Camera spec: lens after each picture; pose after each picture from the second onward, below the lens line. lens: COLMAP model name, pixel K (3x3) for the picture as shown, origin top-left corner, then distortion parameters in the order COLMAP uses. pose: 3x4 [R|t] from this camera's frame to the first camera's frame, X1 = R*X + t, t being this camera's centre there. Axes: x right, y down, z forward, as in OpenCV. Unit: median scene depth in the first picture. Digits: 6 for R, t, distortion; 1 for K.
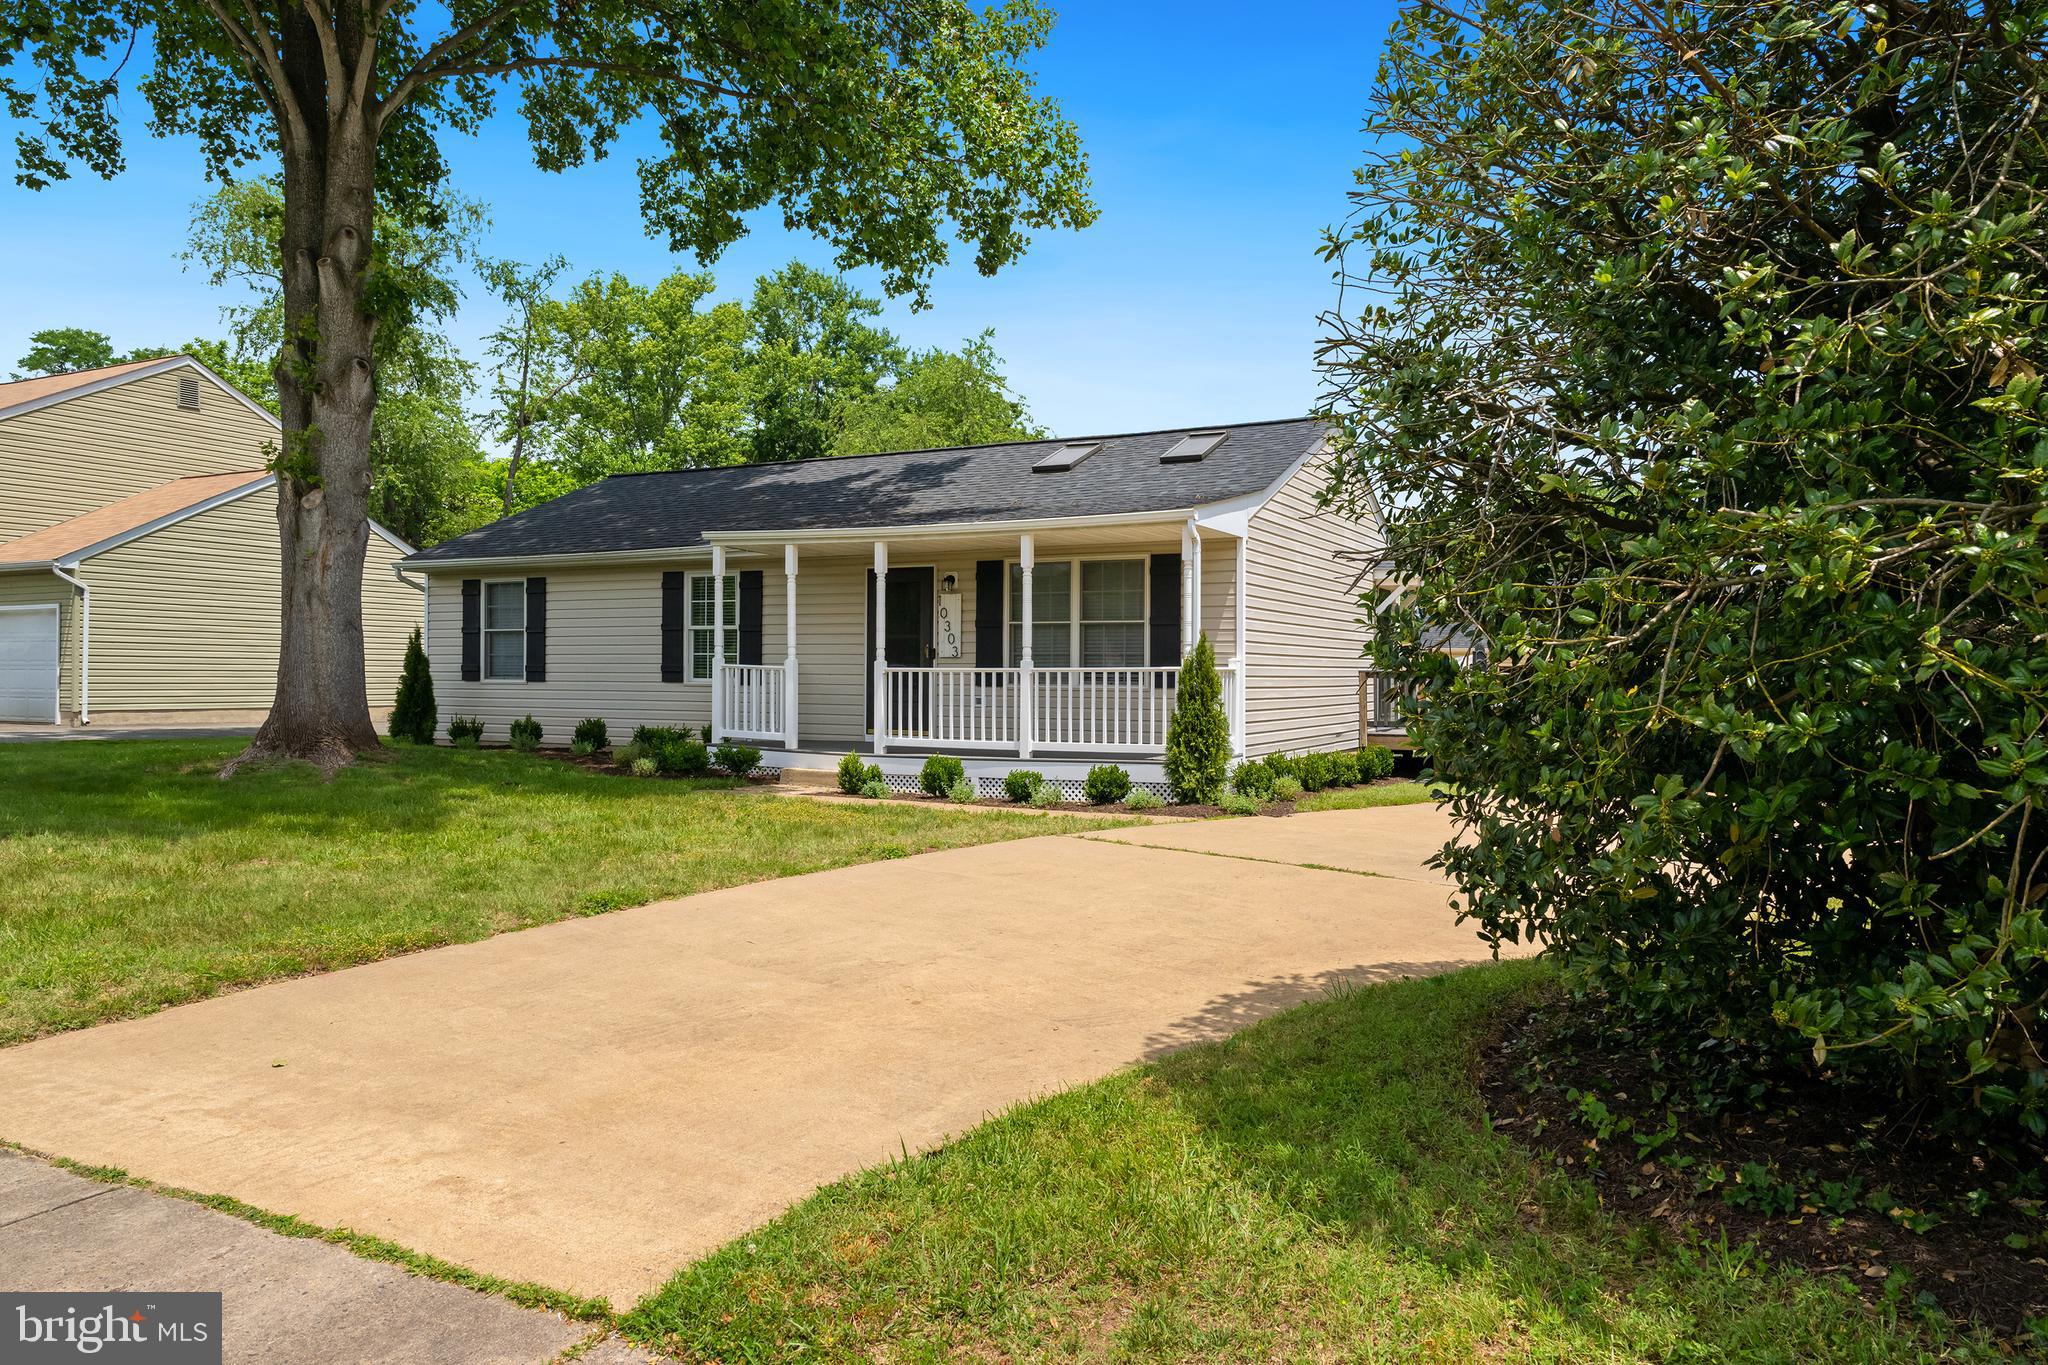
lens RADIAL K [[1410.1, 0, 1067.4], [0, 1410.1, 676.6], [0, 0, 1]] dist [-0.024861, -0.001791]
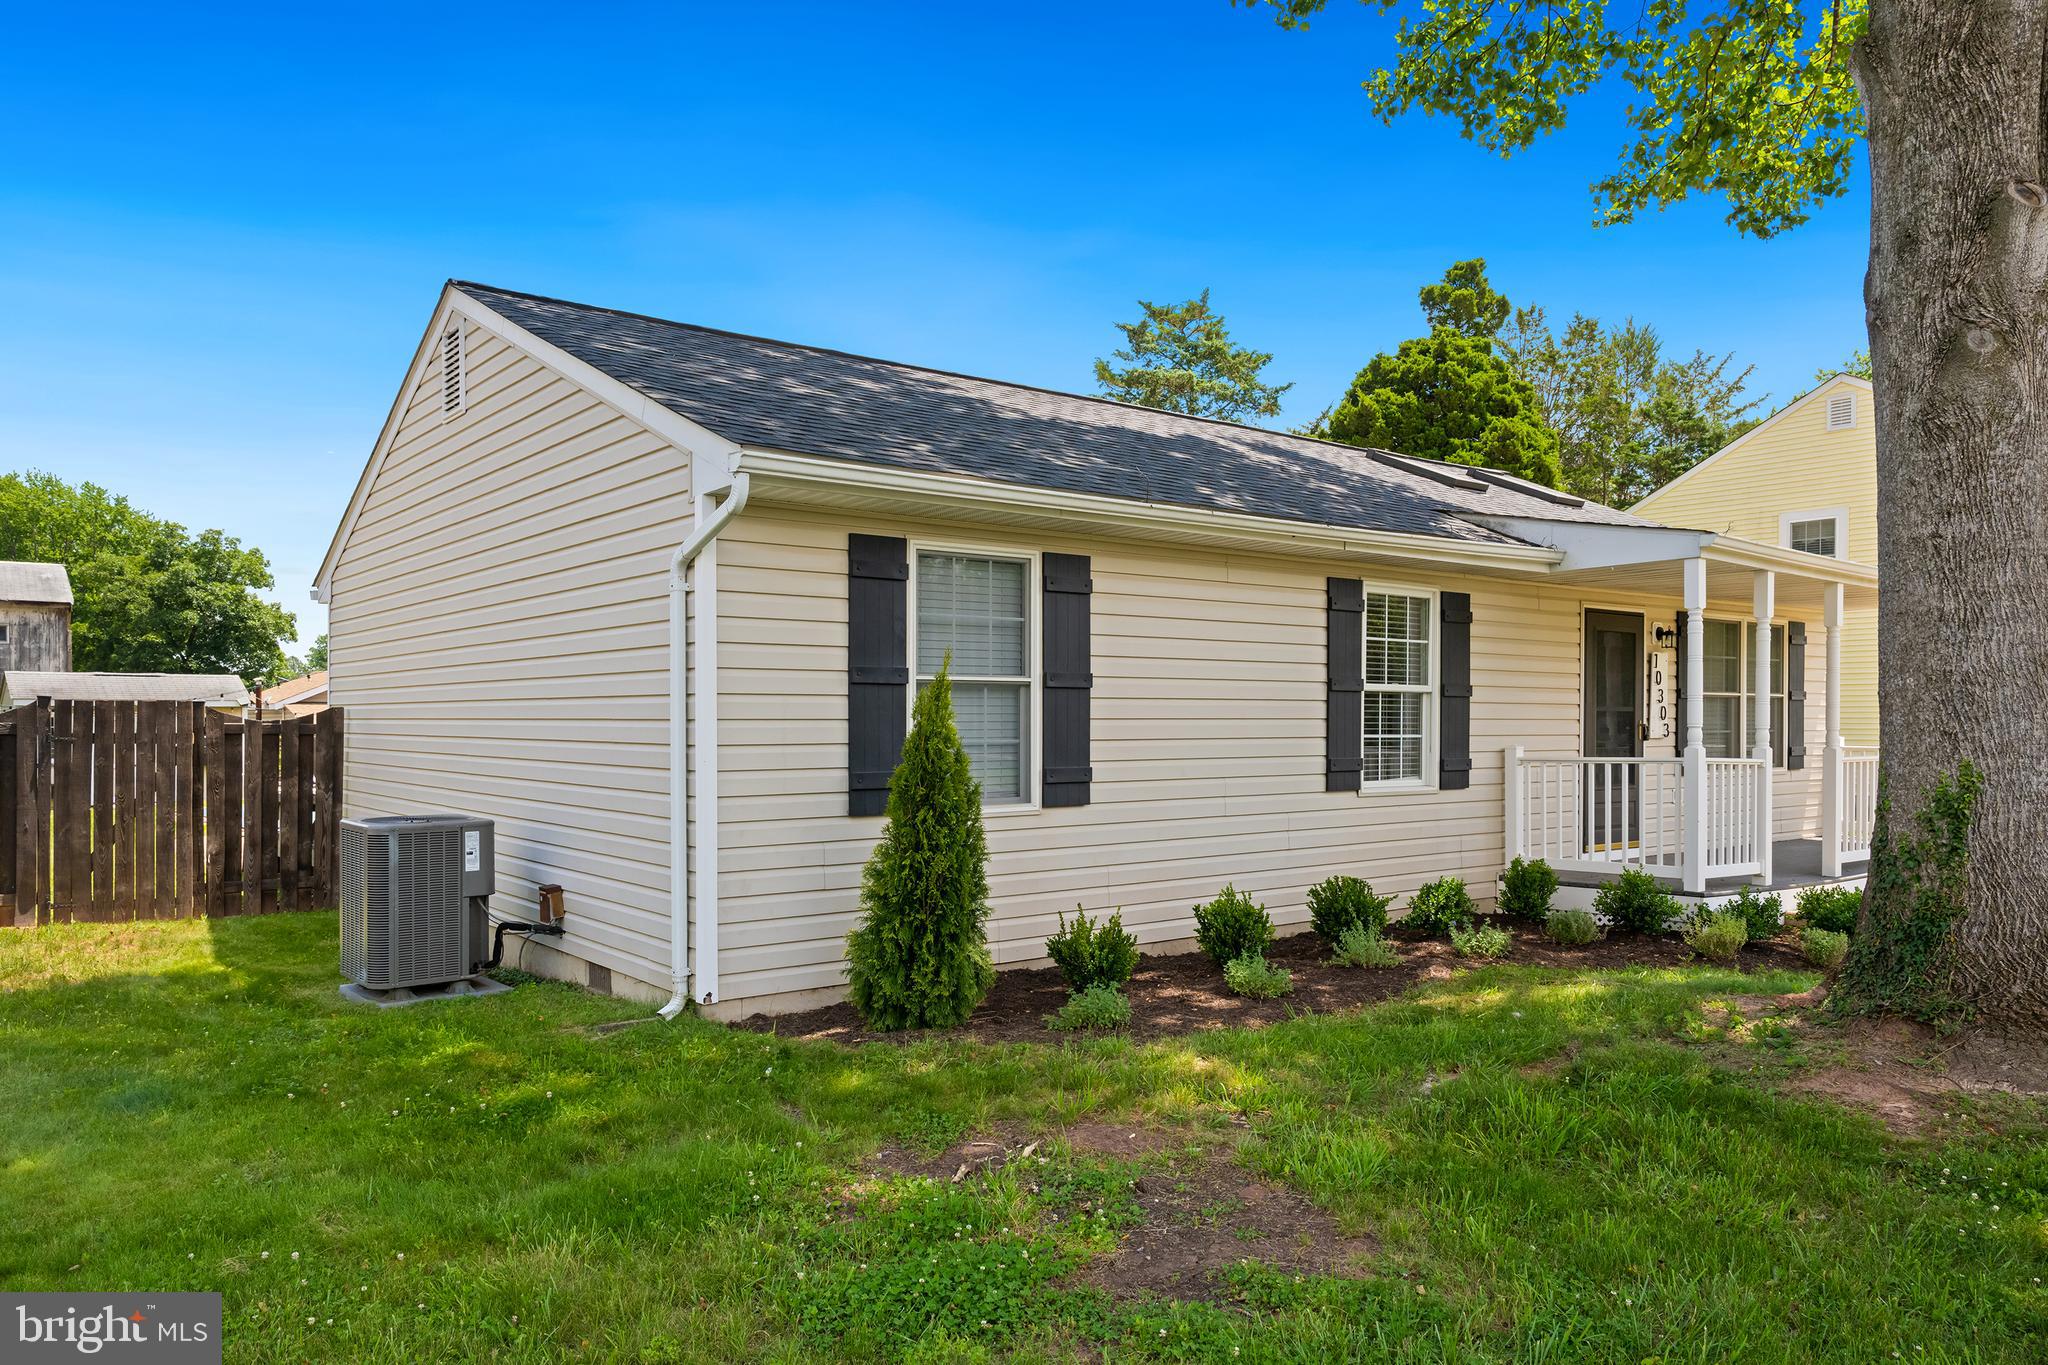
lens RADIAL K [[1410.1, 0, 1067.4], [0, 1410.1, 676.6], [0, 0, 1]] dist [-0.024861, -0.001791]
pose [[0.418969, 0.020864, 0.907761, -0.787022], [0.003232, 0.999695, -0.024469, -0.025821], [-0.907995, 0.013185, 0.418774, 0.871482]]
